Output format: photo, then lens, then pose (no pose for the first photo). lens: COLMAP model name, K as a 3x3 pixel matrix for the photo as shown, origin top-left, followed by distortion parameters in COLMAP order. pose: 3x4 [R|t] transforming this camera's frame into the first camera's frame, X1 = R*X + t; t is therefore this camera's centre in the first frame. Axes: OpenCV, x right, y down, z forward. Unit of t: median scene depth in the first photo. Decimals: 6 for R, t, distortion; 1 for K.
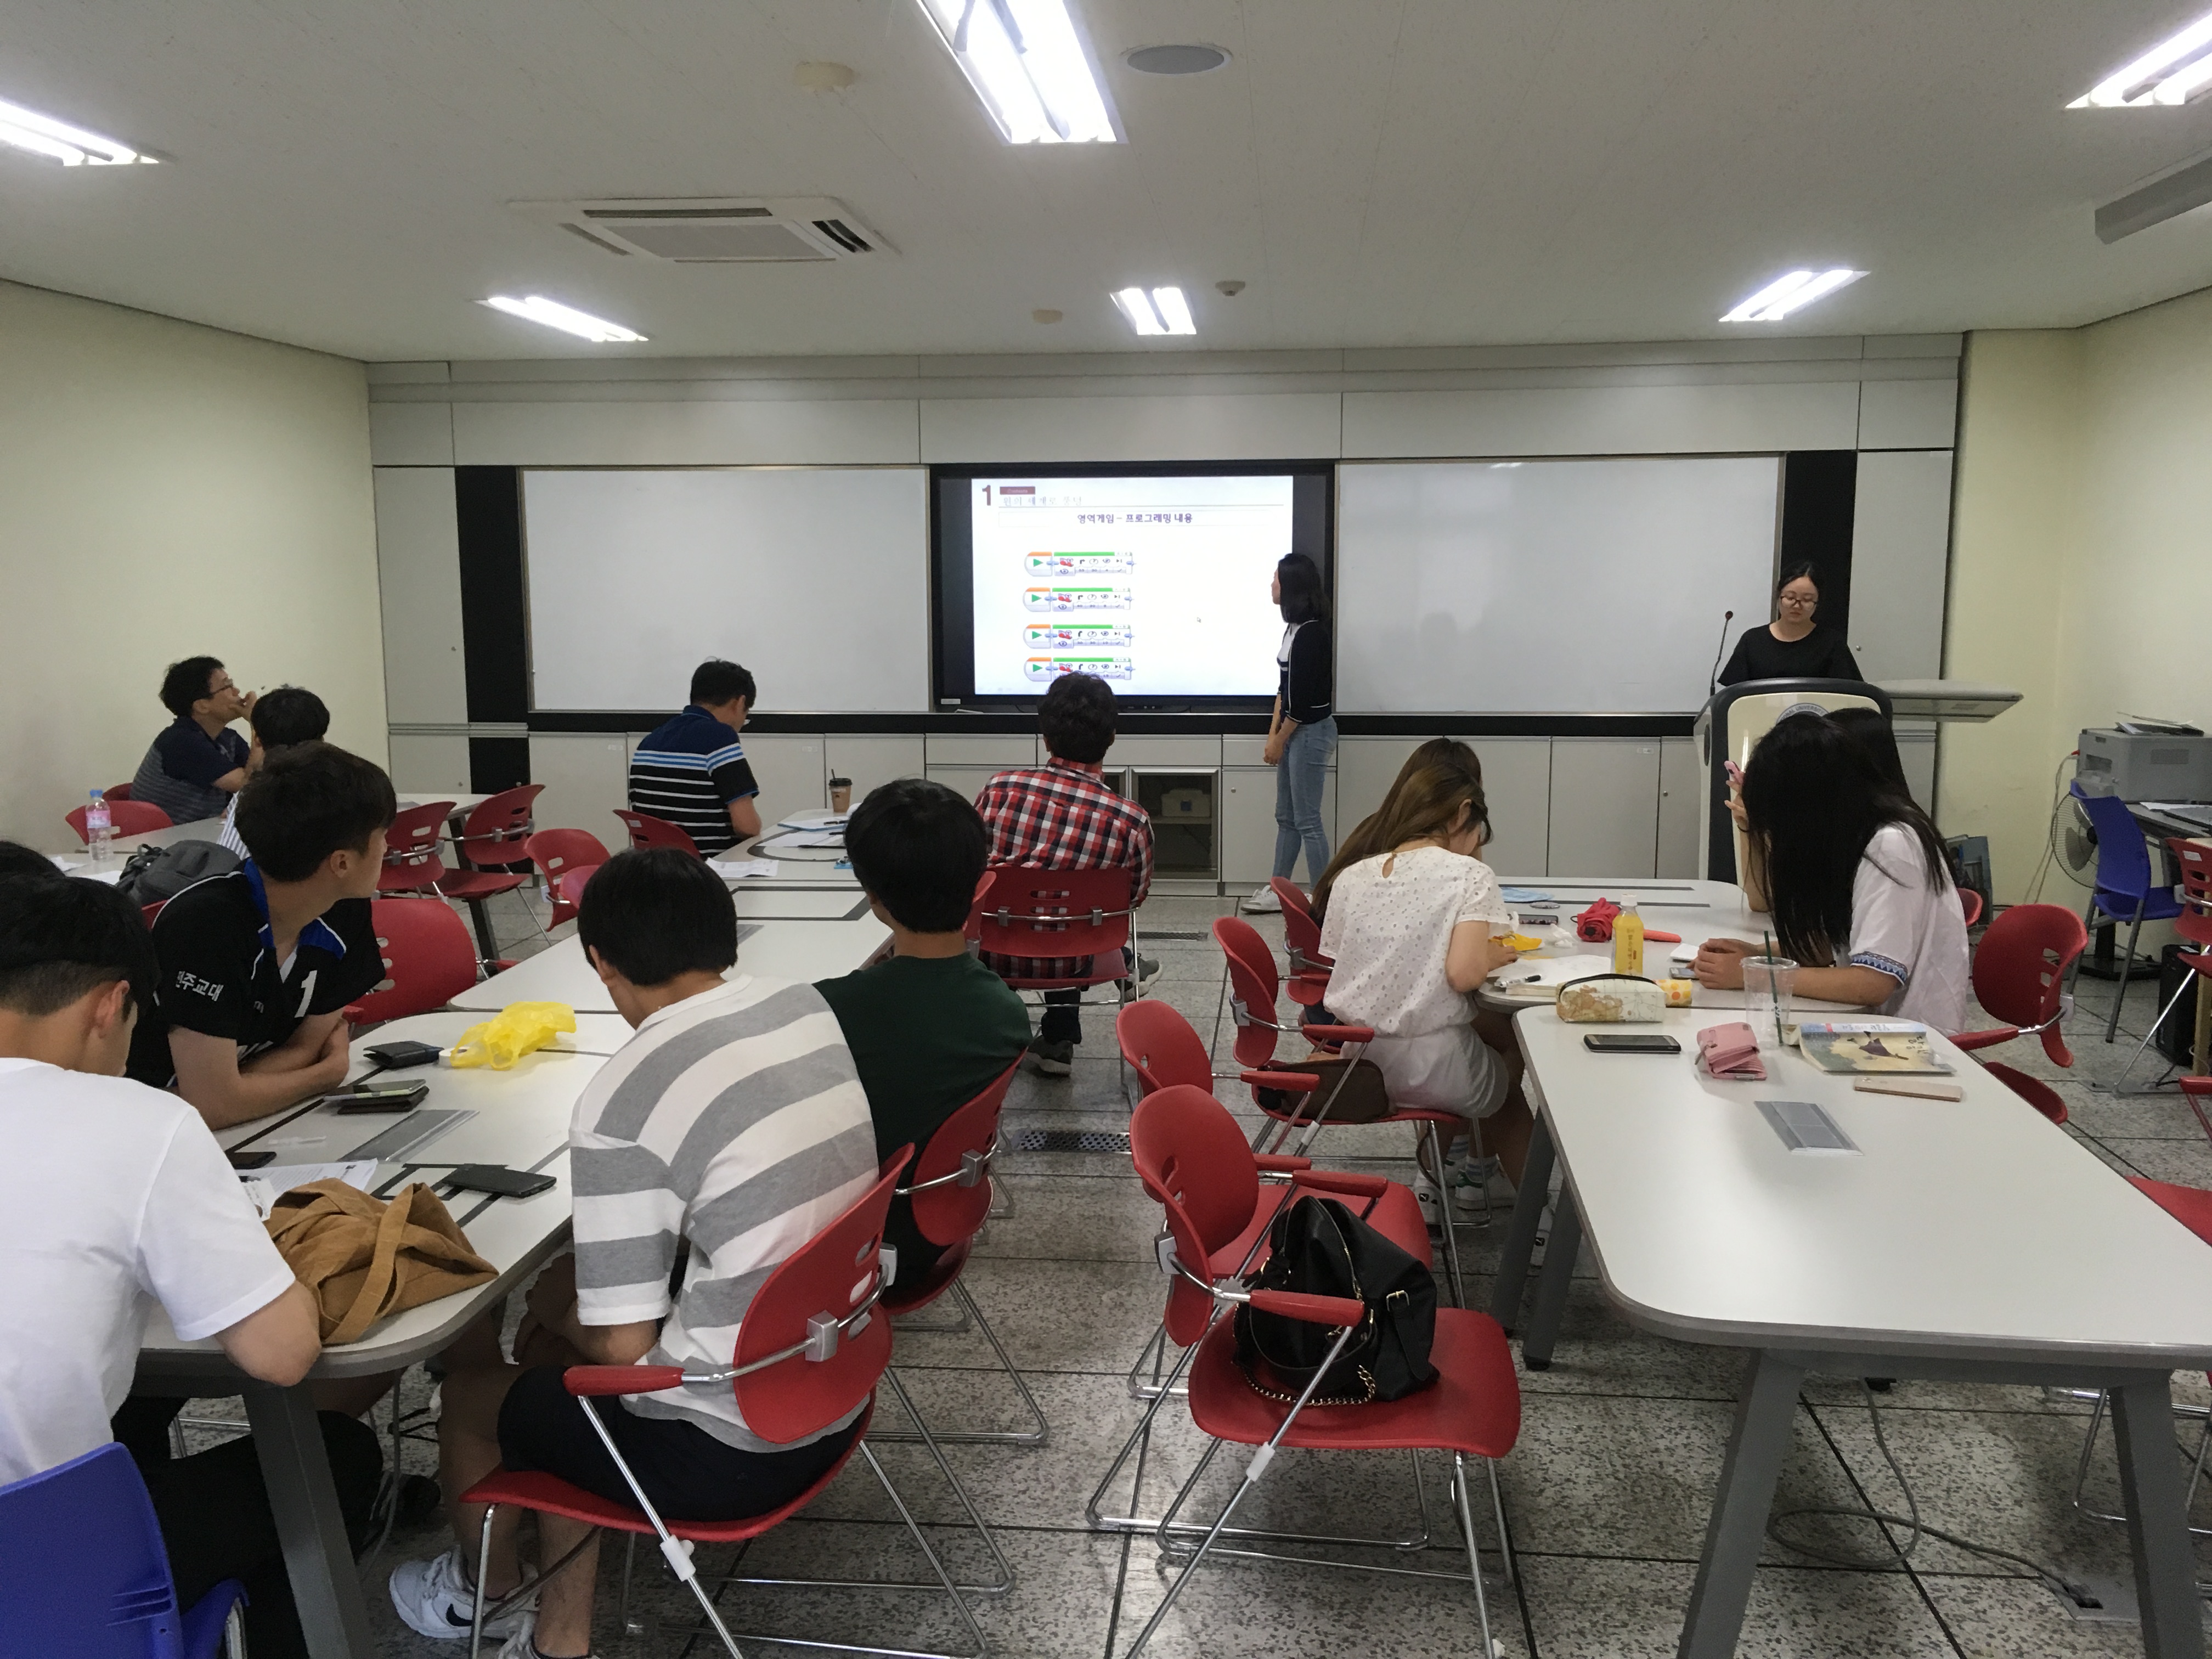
lens RADIAL K [[1867.9, 0, 1103.6], [0, 1867.9, 845.8], [0, 0, 1]] dist [0.081401, -0.112541]
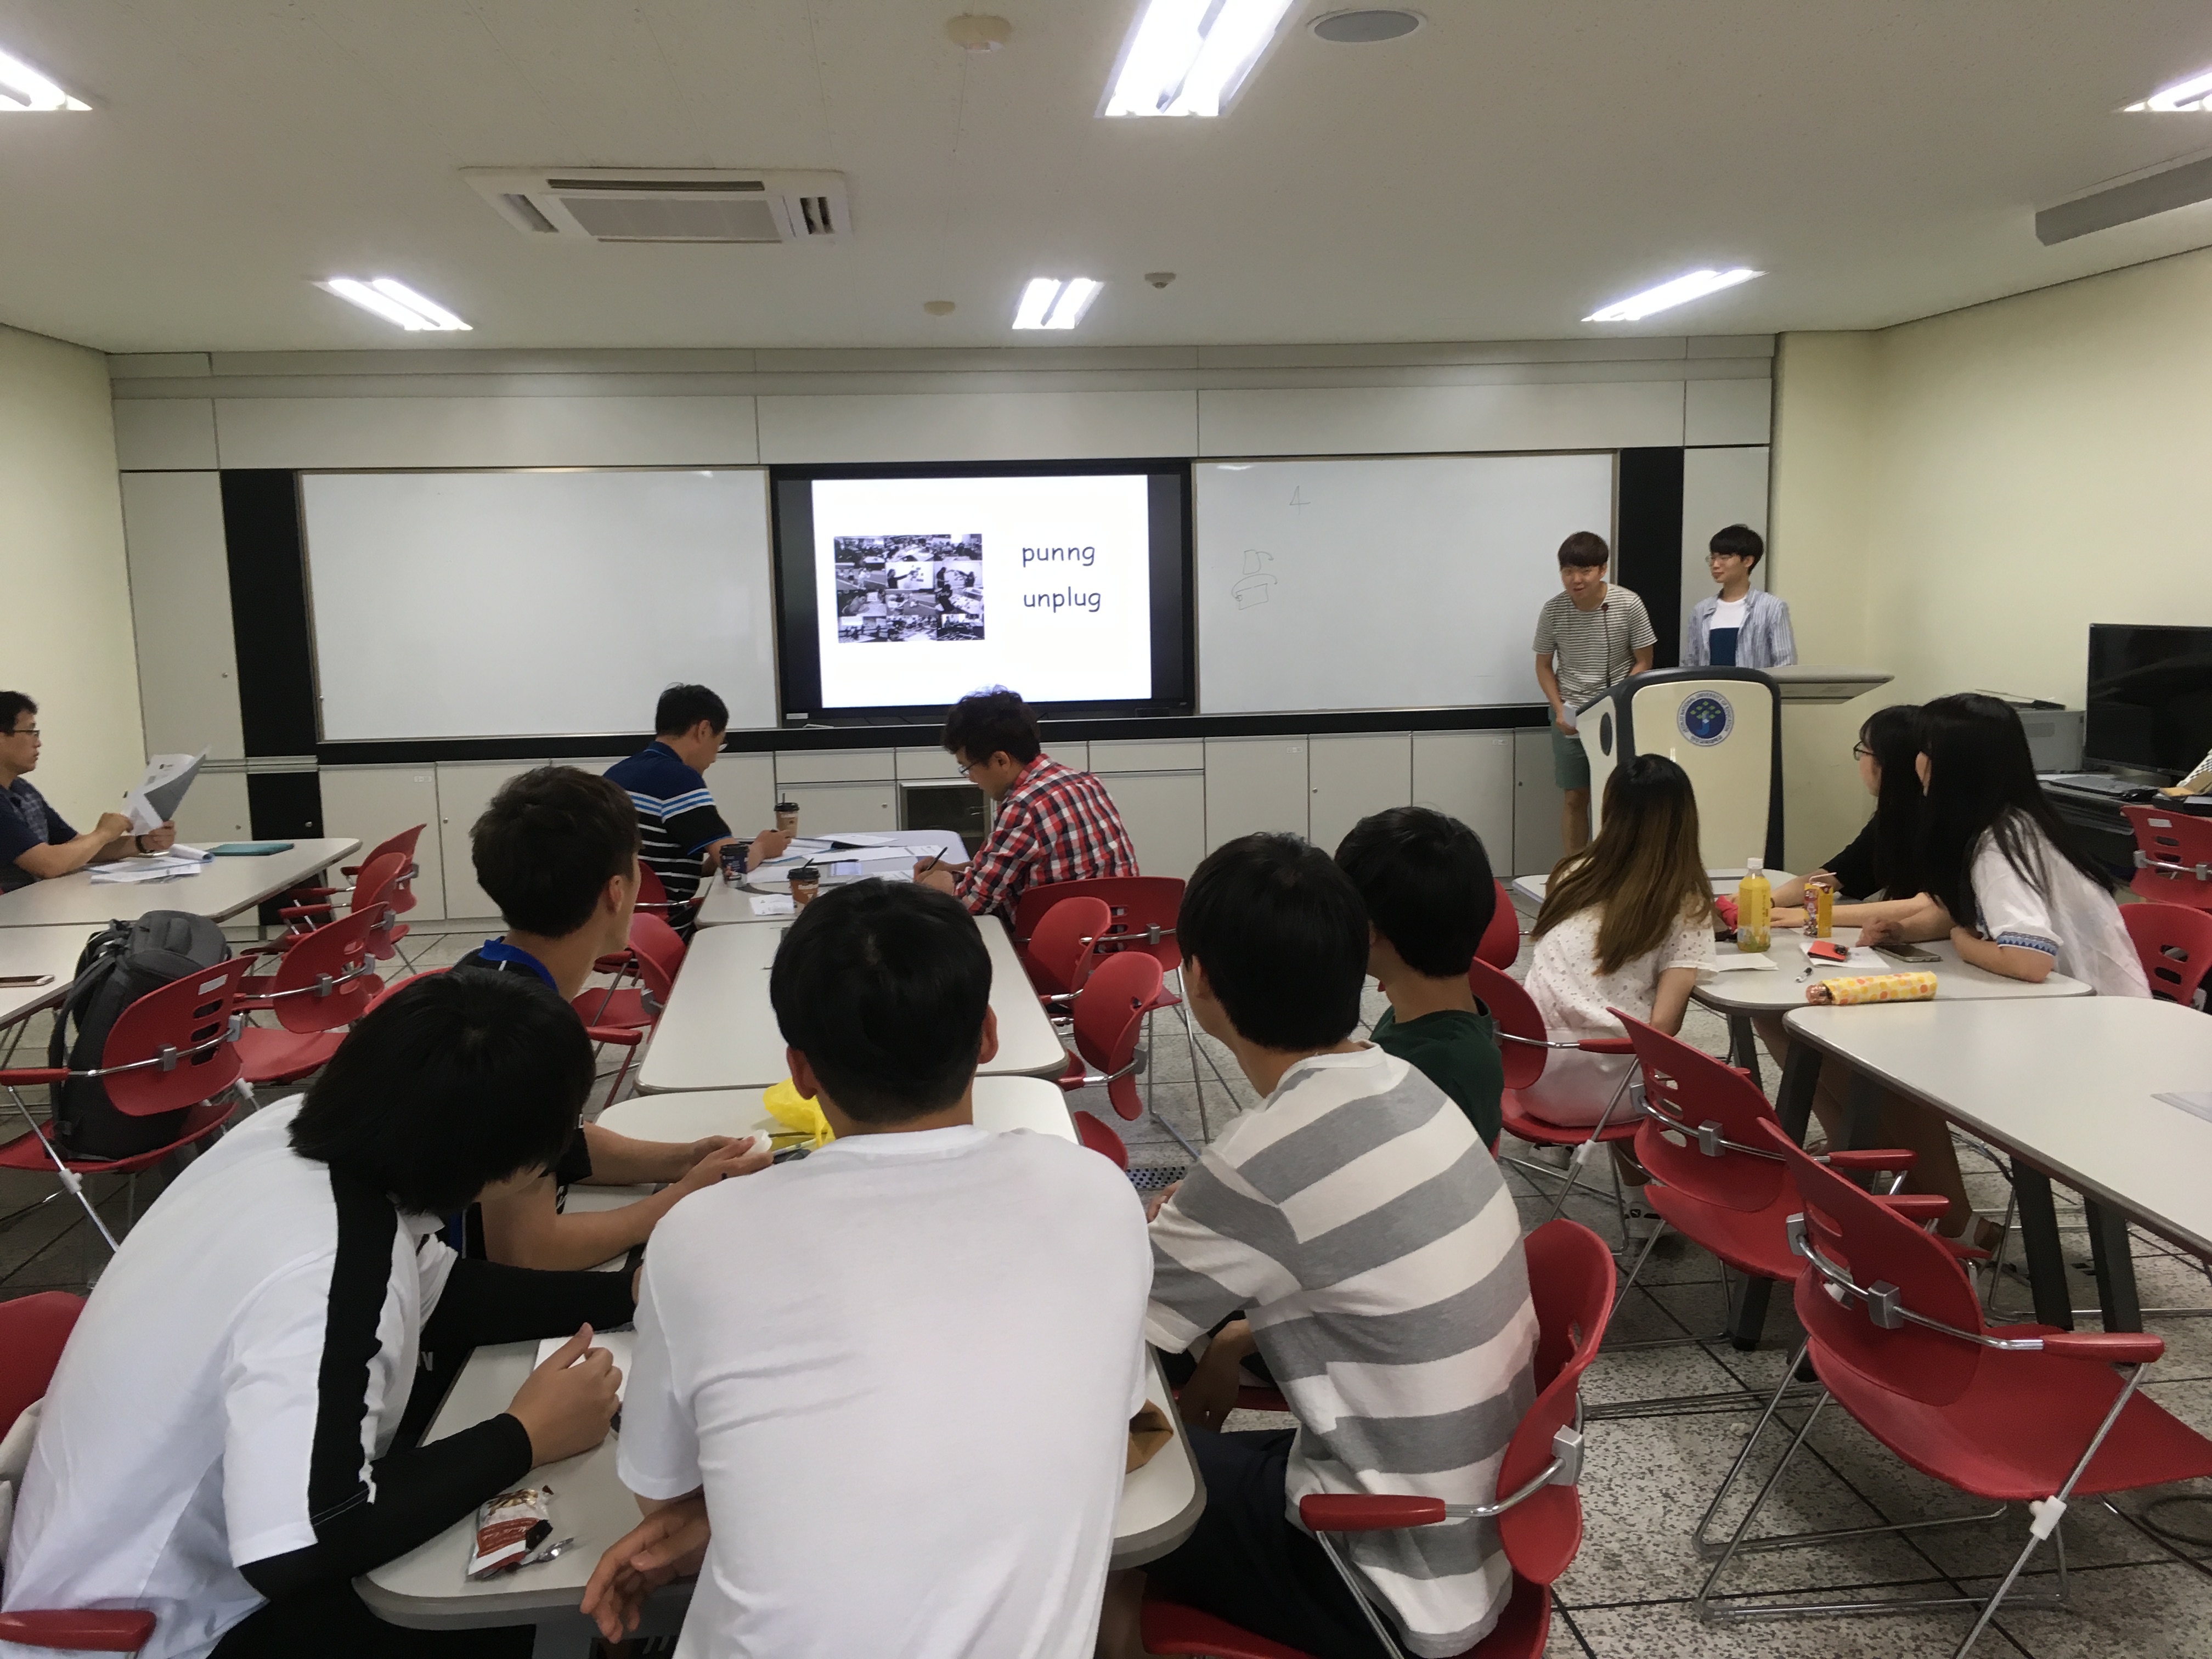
lens RADIAL K [[1867.9, 0, 1103.0], [0, 1867.9, 847.3], [0, 0, 1]] dist [0.081401, -0.112541]
pose [[0.978686, -0.047222, 0.199861, -0.160402], [0.047386, 0.998869, 0.003964, -0.009834], [-0.199822, 0.005591, 0.979816, 0.057598]]
